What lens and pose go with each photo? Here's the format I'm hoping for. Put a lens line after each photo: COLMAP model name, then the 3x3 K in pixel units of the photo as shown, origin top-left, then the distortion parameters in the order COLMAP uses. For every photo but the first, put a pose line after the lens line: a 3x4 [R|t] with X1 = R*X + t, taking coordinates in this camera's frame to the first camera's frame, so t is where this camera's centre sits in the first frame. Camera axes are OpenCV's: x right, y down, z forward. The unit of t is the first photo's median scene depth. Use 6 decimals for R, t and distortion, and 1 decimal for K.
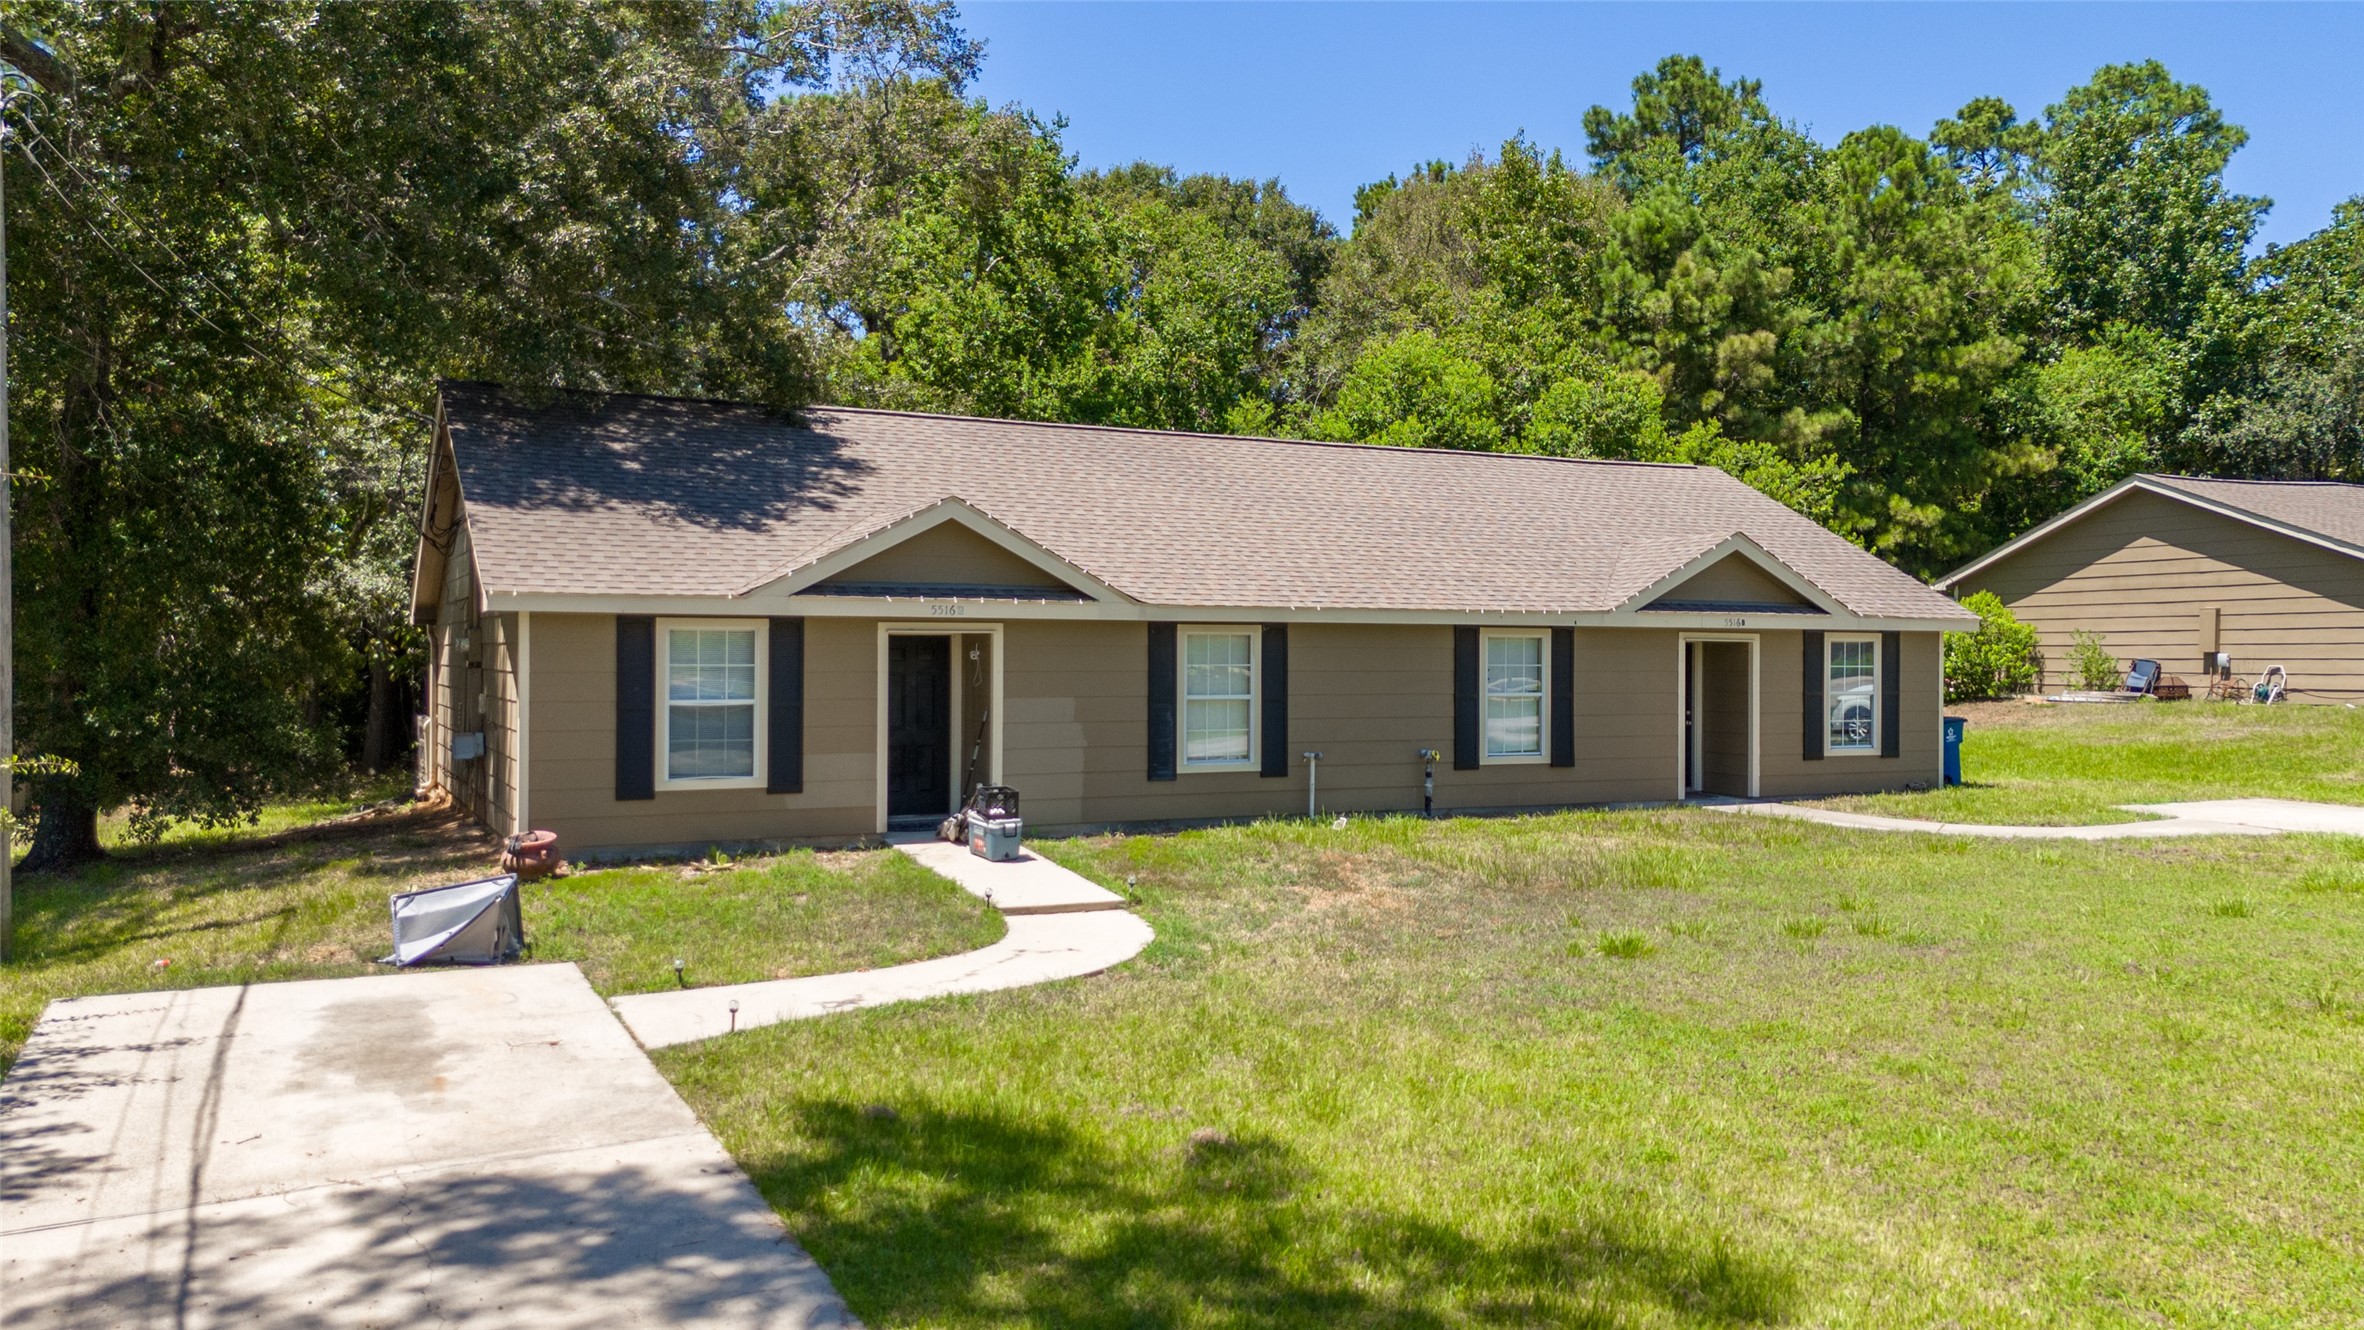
lens RADIAL K [[1679.2, 0, 1180.2], [0, 1679.2, 666.7], [0, 0, 1]] dist [-0.036220, -0.000379]
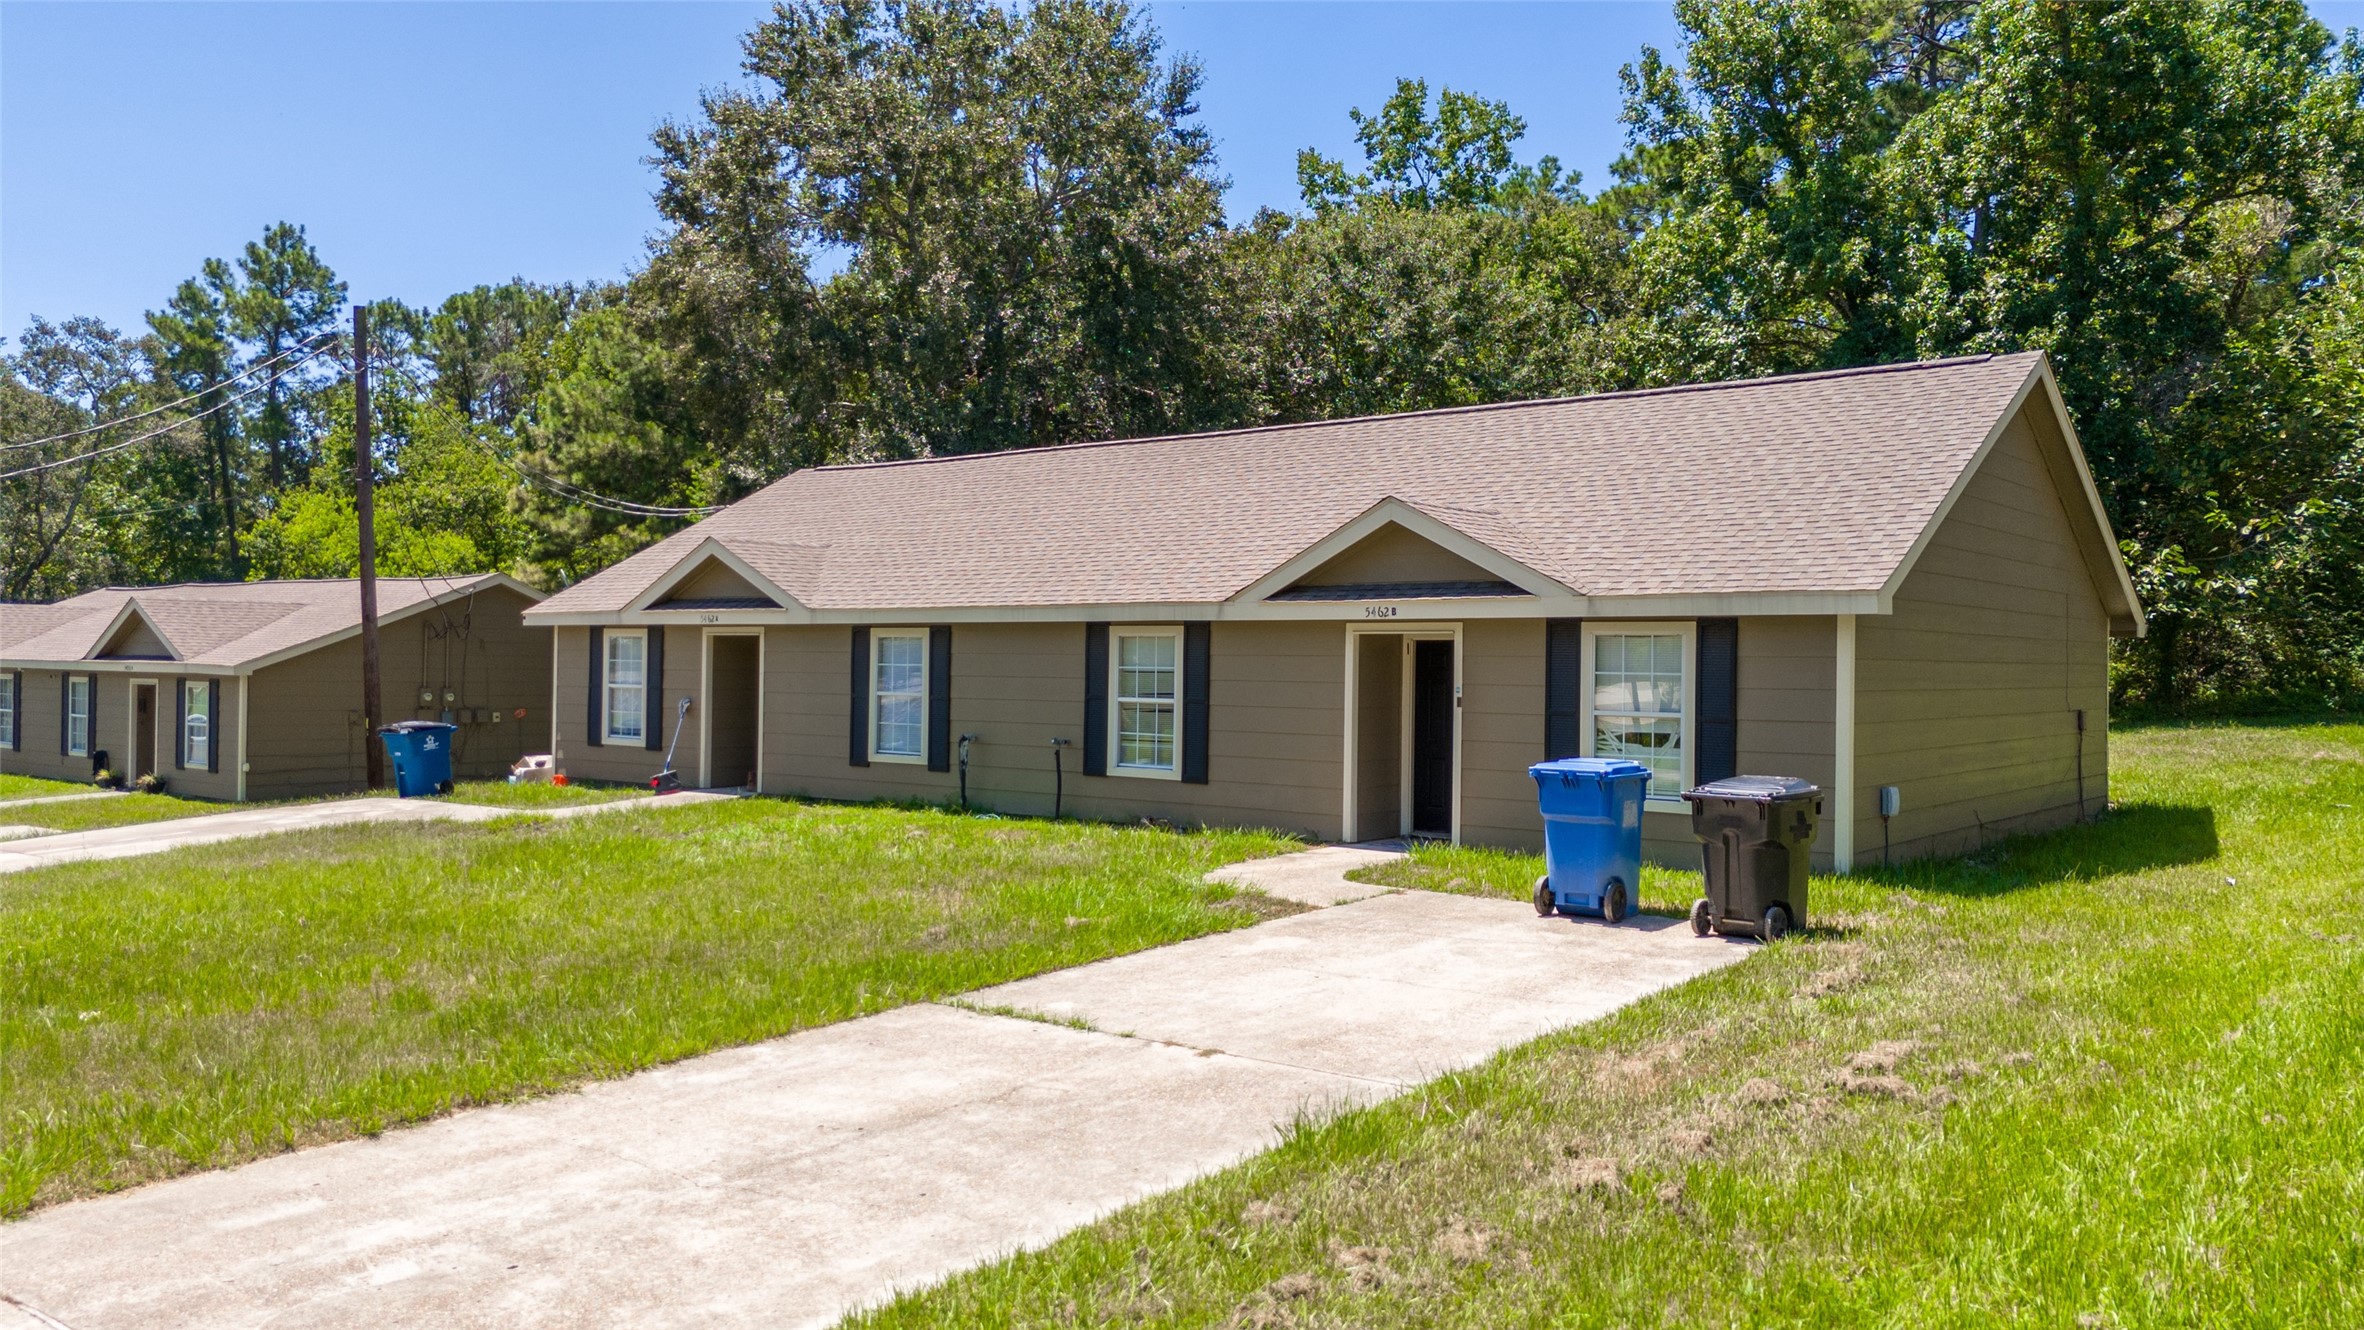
lens RADIAL K [[1679.2, 0, 1177.3], [0, 1679.2, 664.7], [0, 0, 1]] dist [-0.036220, -0.000379]
pose [[0.498488, 0.003980, -0.866888, 0.996967], [-0.007982, 0.999968, 0.000001, -0.000620], [0.866860, 0.006919, 0.498503, 0.572112]]
